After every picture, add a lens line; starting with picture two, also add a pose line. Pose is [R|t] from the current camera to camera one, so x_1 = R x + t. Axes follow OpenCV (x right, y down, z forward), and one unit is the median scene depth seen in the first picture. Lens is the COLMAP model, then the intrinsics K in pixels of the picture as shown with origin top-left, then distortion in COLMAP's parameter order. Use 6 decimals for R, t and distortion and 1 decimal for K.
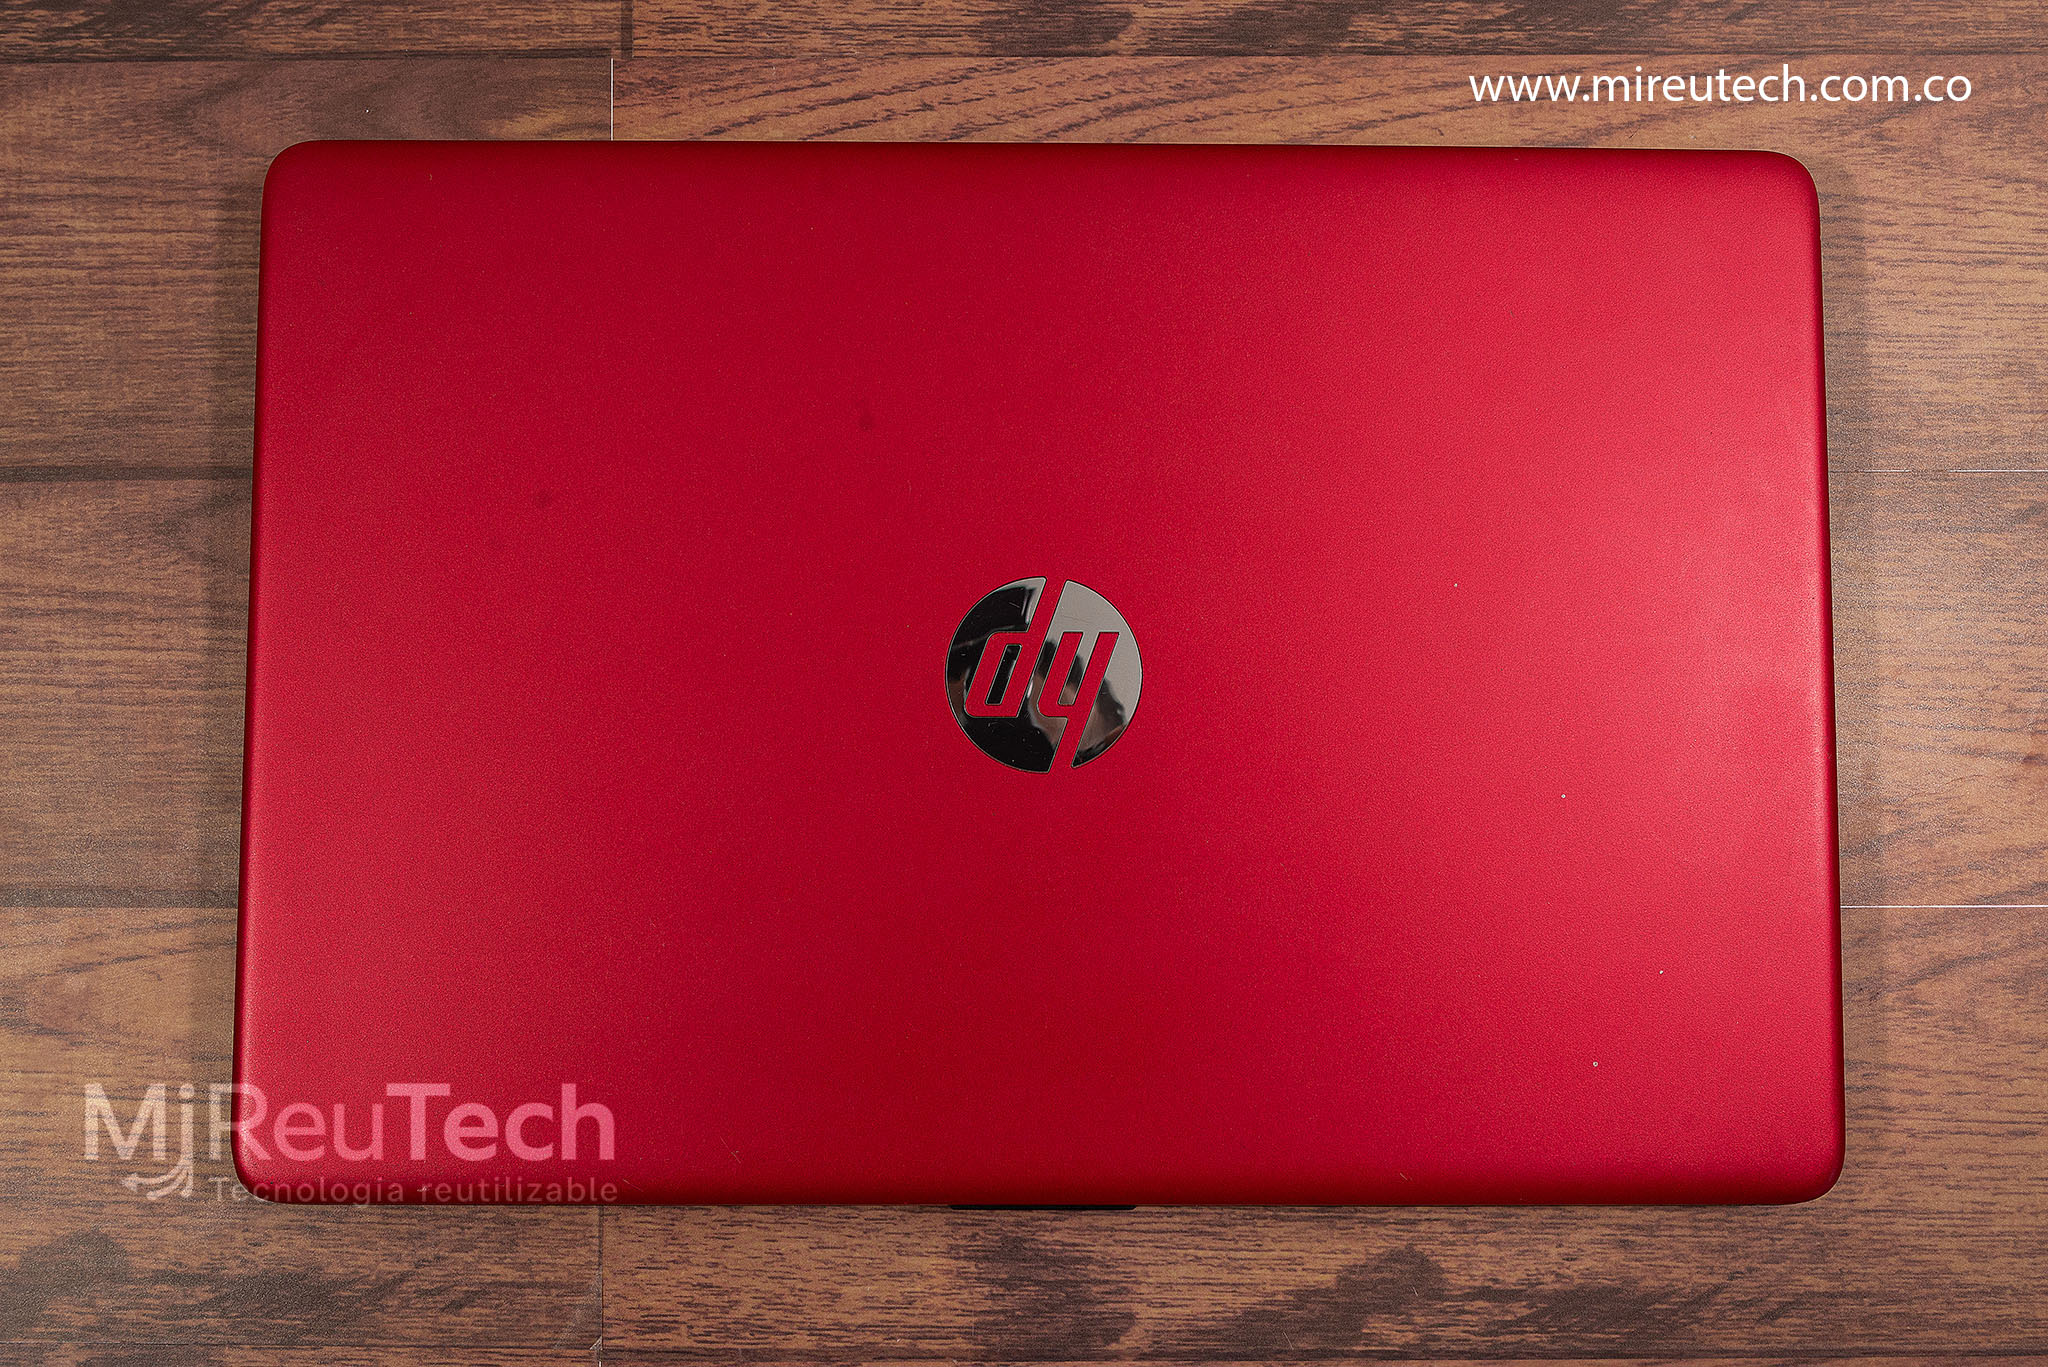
lens RADIAL K [[1764.5, 0, 1005.1], [0, 1764.5, 720.5], [0, 0, 1]] dist [-0.009208, -0.007508]
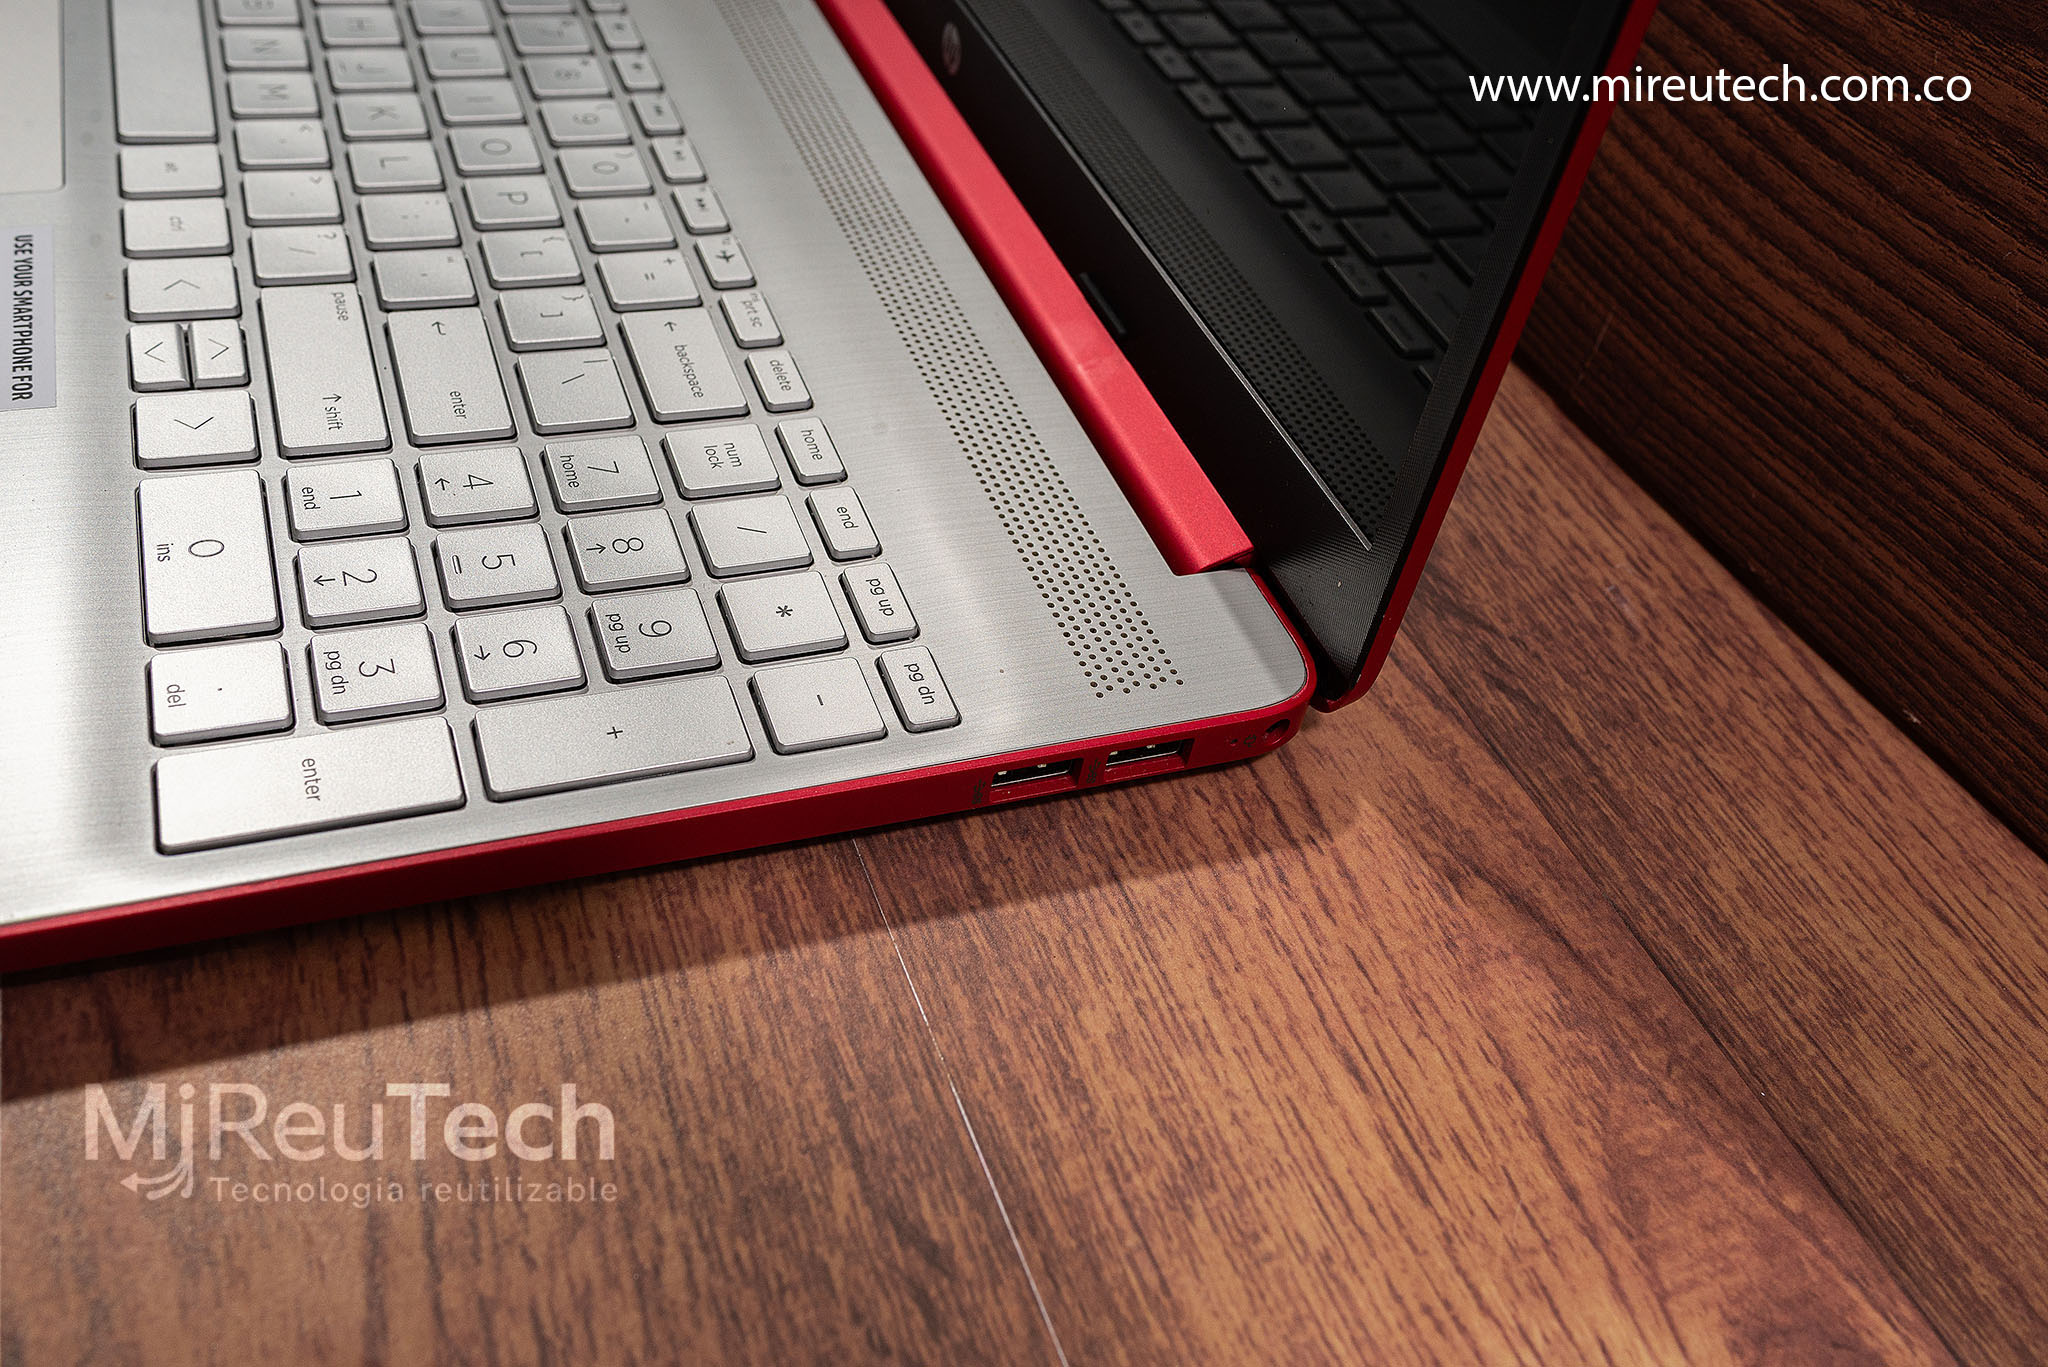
lens RADIAL K [[1764.5, 0, 1009.6], [0, 1764.5, 670.3], [0, 0, 1]] dist [-0.009208, -0.007508]
pose [[0.355237, 0.676096, -0.645524, 0.816944], [-0.930680, 0.191226, -0.311877, -0.021904], [-0.087418, 0.711566, 0.697160, 0.574642]]
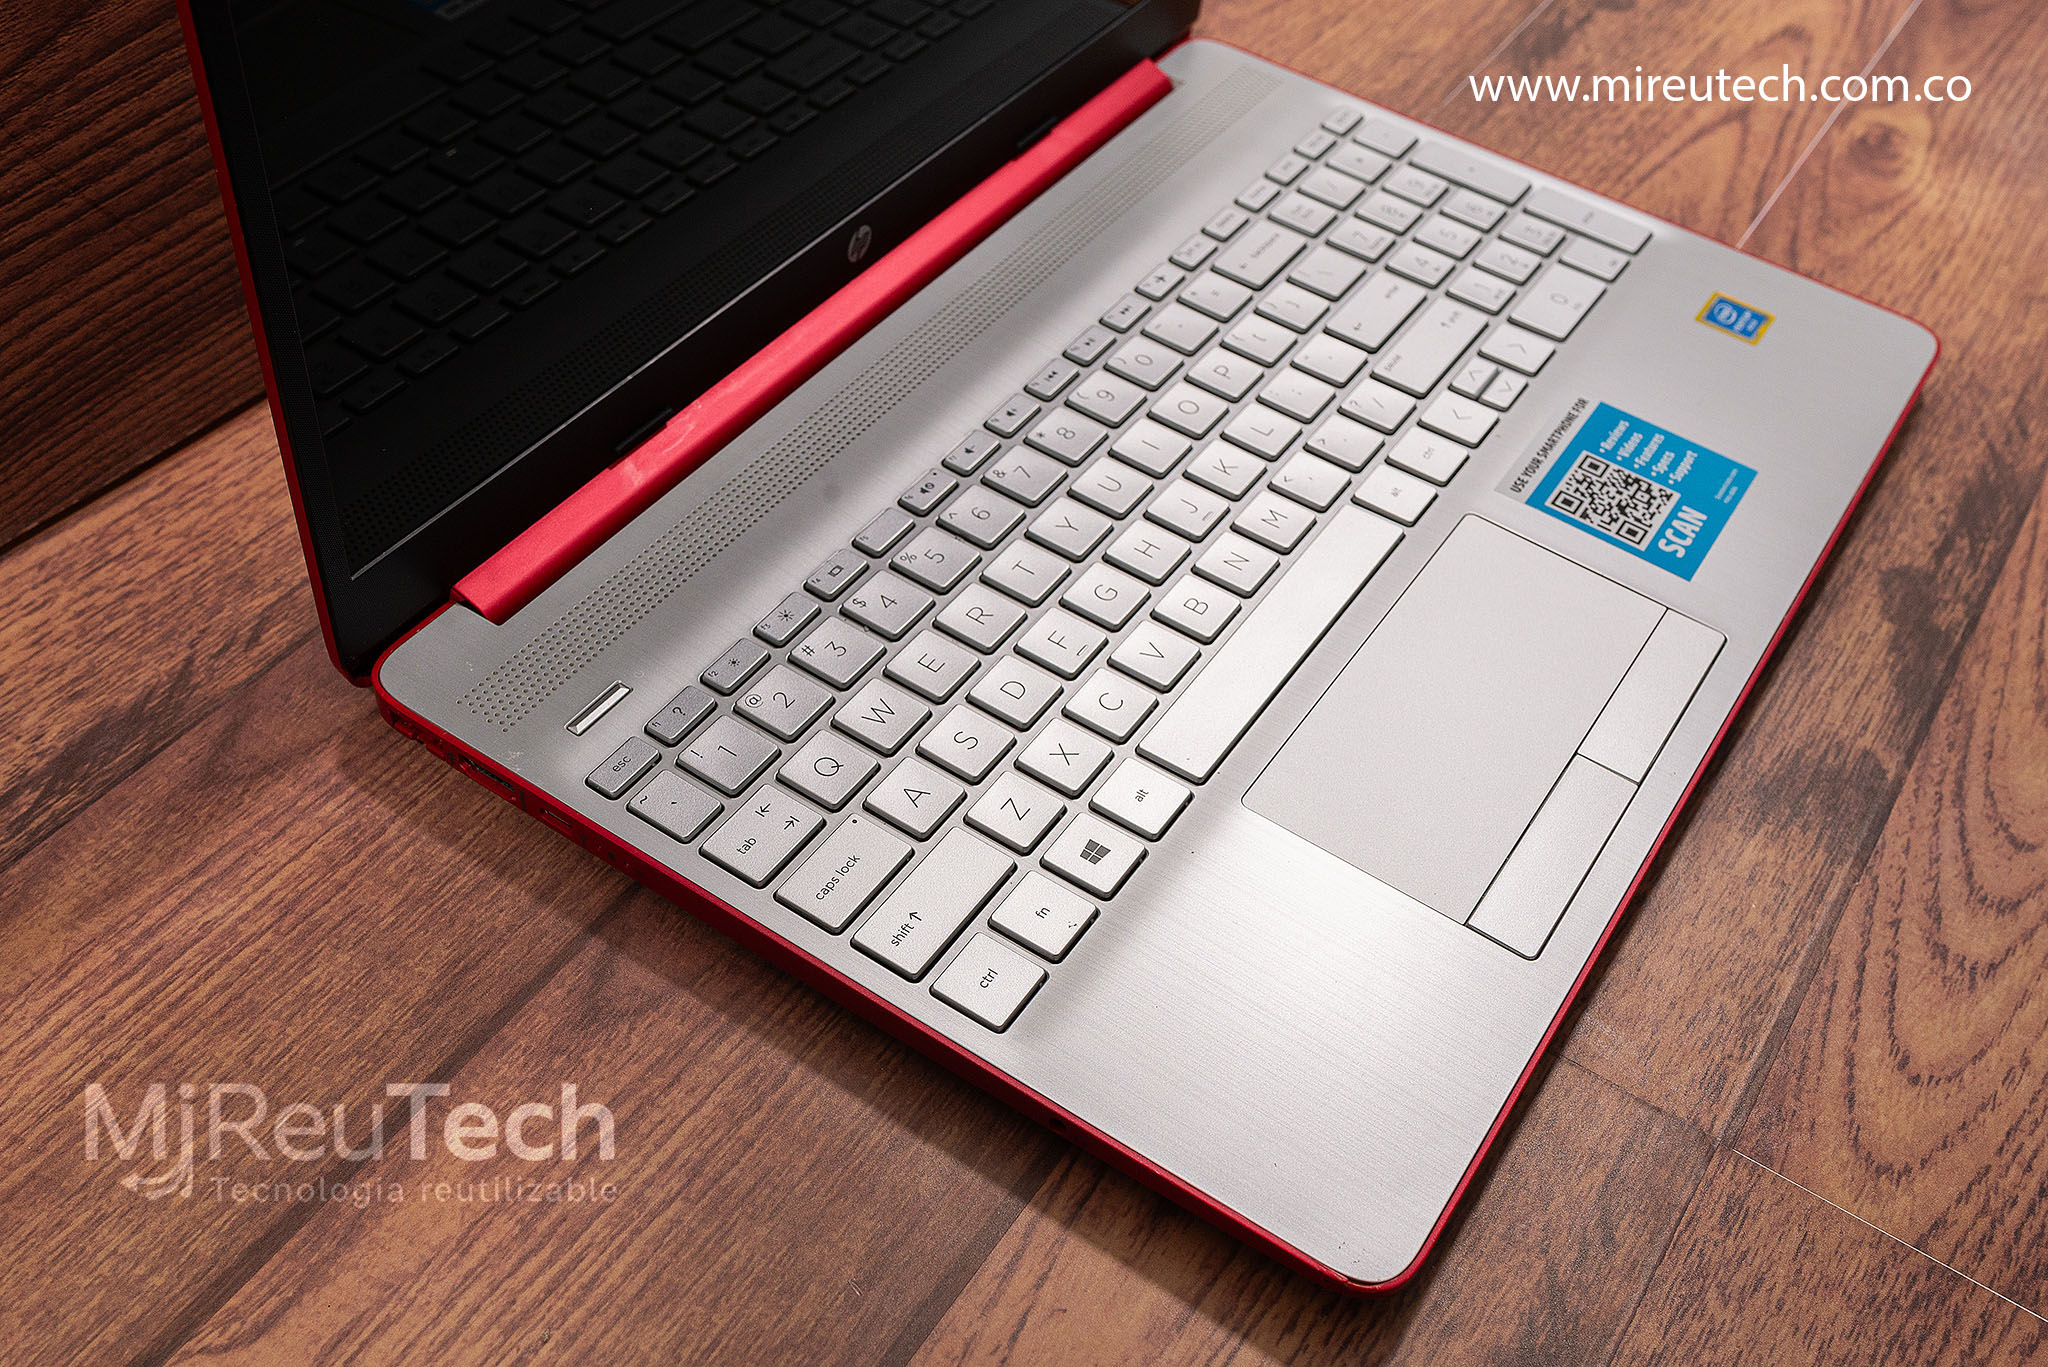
lens RADIAL K [[2012.0, 0, 992.5], [0, 2012.0, 764.0], [0, 0, 1]] dist [-0.014656, 0.000000]
pose [[0.547402, -0.597771, 0.585680, -0.860724], [0.825840, 0.499101, -0.262462, 0.230538], [-0.135421, 0.627350, 0.766872, 0.202435]]
